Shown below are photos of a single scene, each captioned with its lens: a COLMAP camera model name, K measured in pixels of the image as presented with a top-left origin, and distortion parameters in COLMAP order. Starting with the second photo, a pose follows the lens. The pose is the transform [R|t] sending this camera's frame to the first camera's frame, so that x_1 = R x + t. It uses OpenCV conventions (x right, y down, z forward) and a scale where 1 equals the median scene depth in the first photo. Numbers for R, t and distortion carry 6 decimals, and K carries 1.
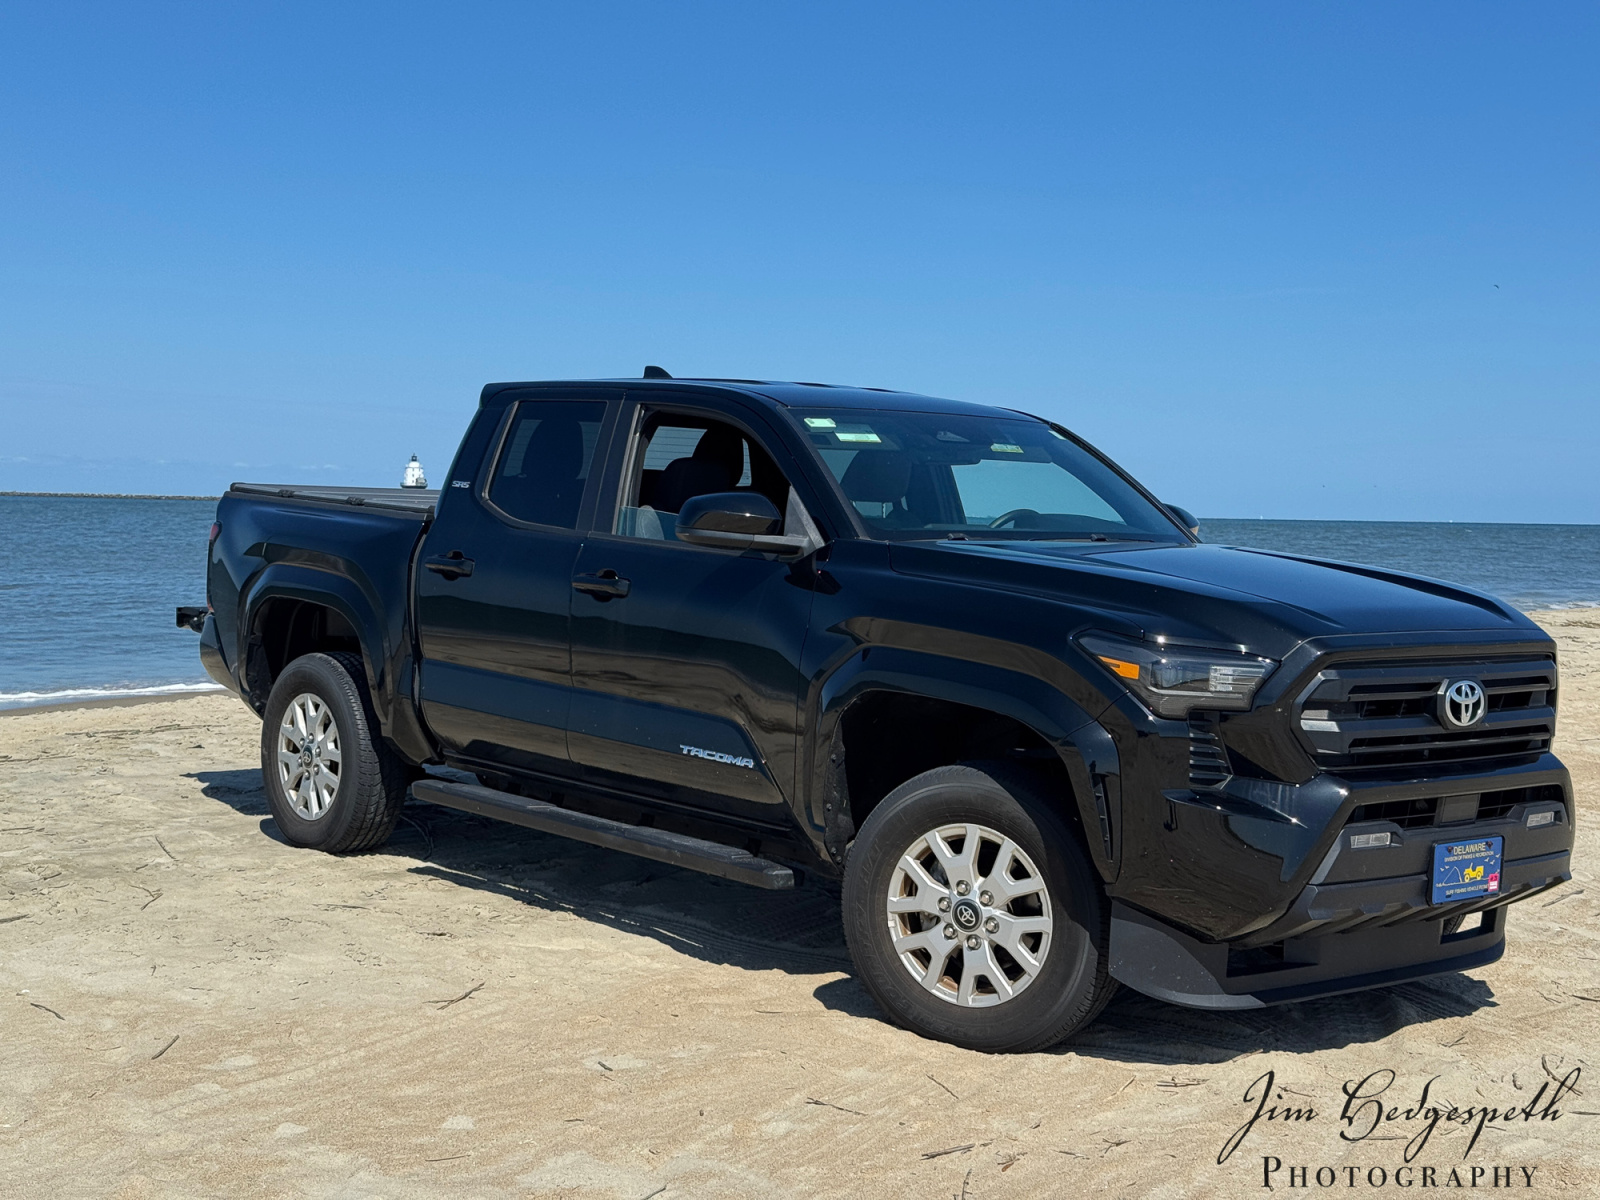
lens RADIAL K [[2194.0, 0, 800.0], [0, 2194.0, 600.0], [0, 0, 1]] dist [0.110489, -0.026169]
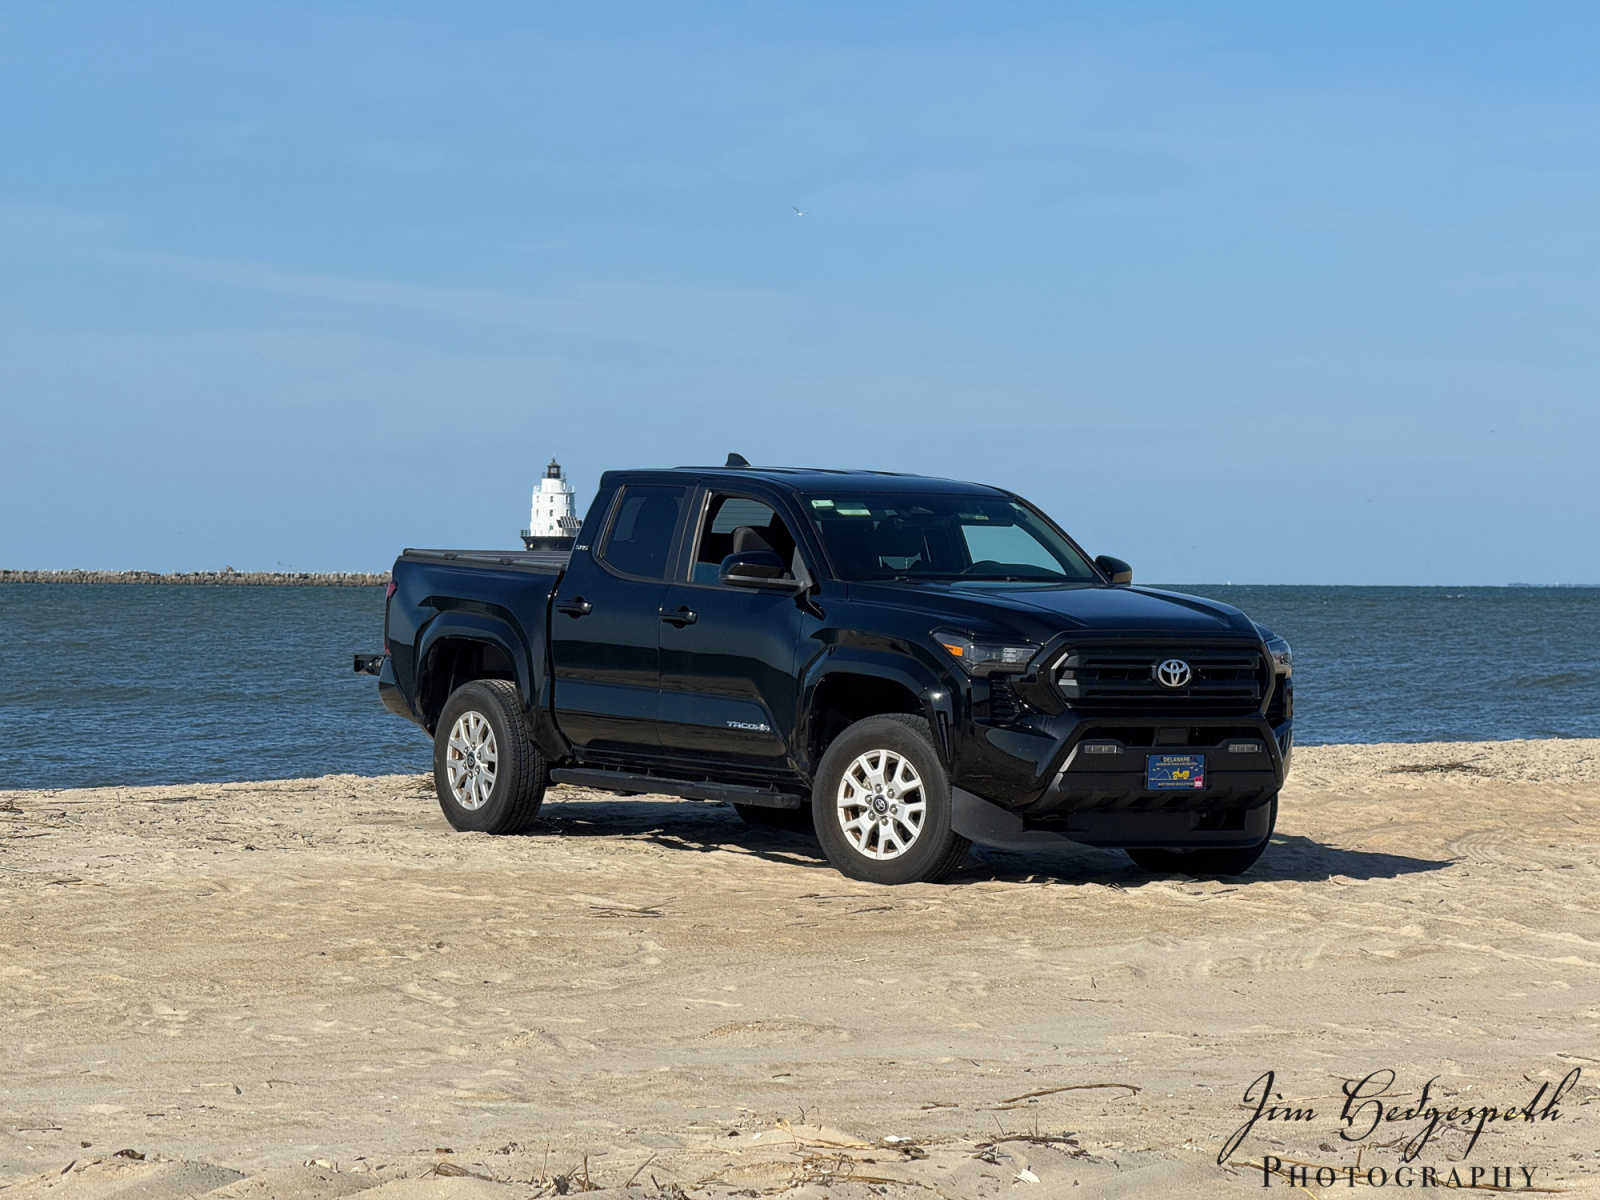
lens RADIAL K [[5630.1, 0, 800.0], [0, 5630.1, 600.0], [0, 0, 1]] dist [0.038940, 0.045065]
pose [[0.991521, -0.011956, -0.129397, 0.544845], [0.006811, 0.999171, -0.040134, 0.152963], [0.129770, 0.038913, 0.990780, -3.091541]]
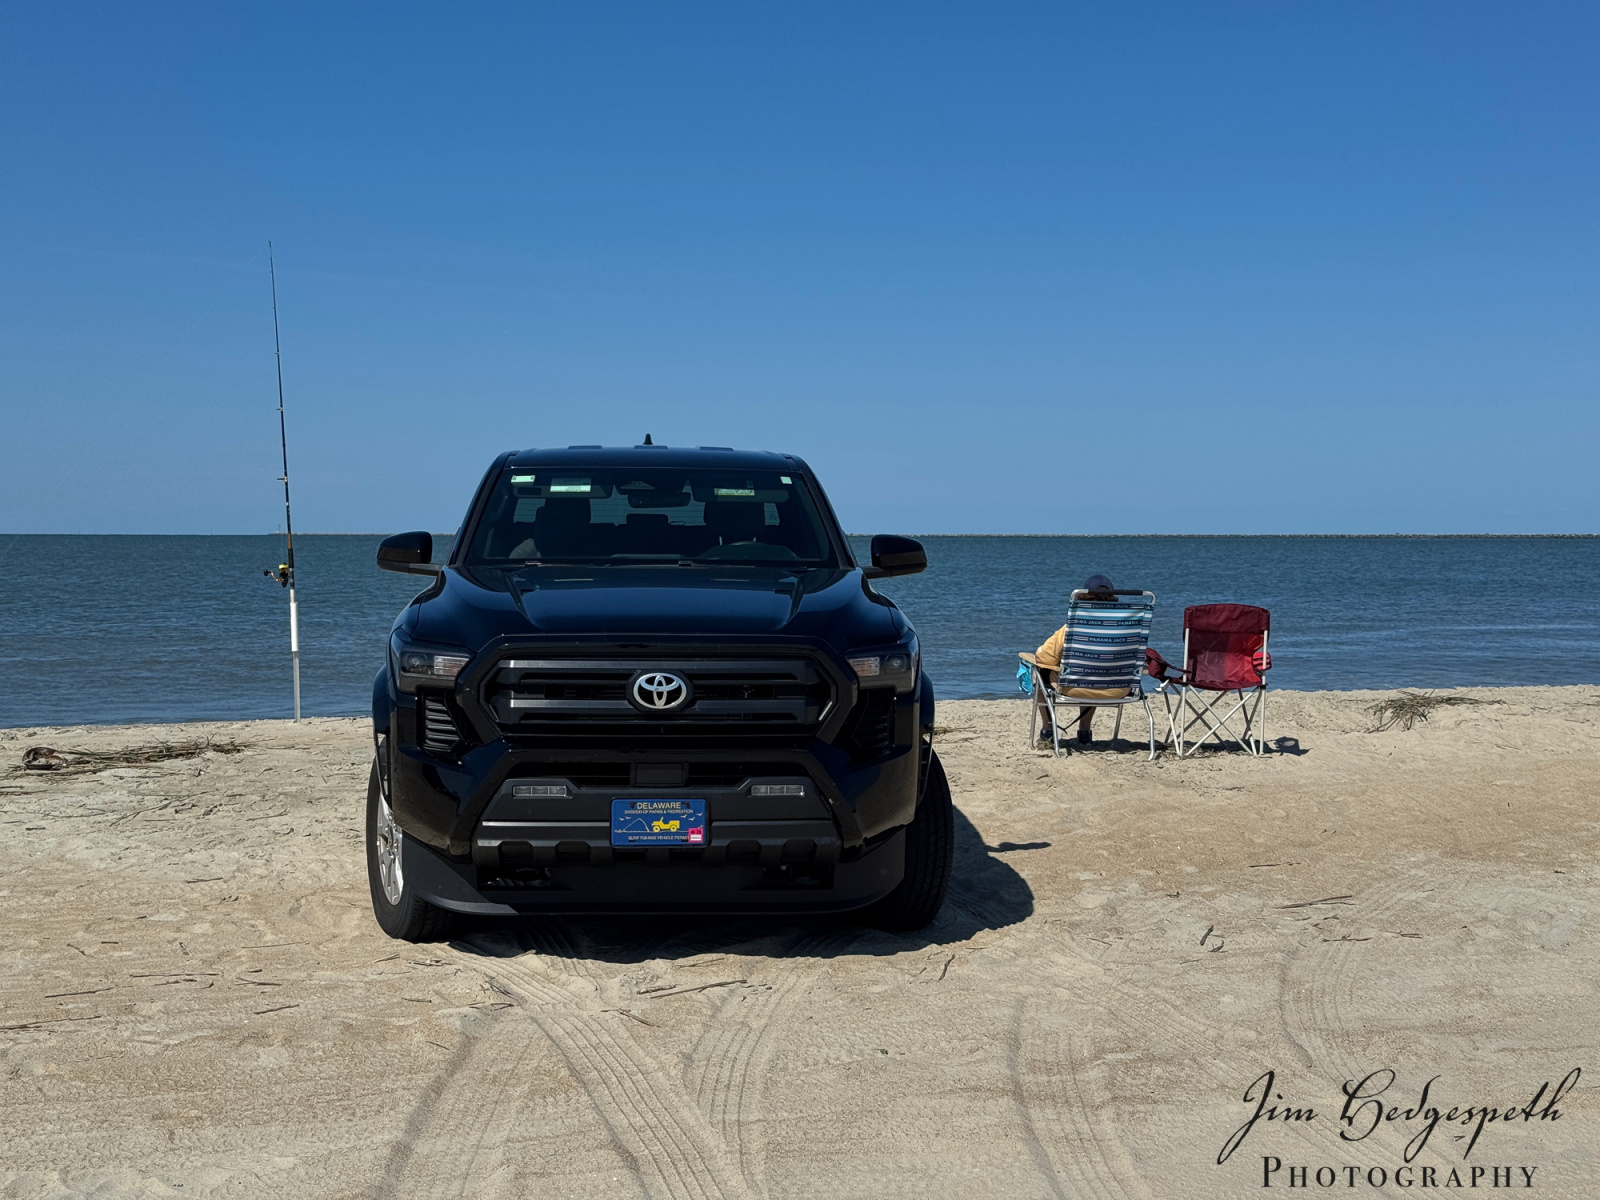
lens RADIAL K [[2194.0, 0, 800.0], [0, 2194.0, 600.0], [0, 0, 1]] dist [0.110489, -0.026169]
pose [[0.802135, -0.001999, -0.597140, 1.064341], [-0.008349, 0.999859, -0.014562, 0.011905], [0.597085, 0.016666, 0.802005, 0.040071]]
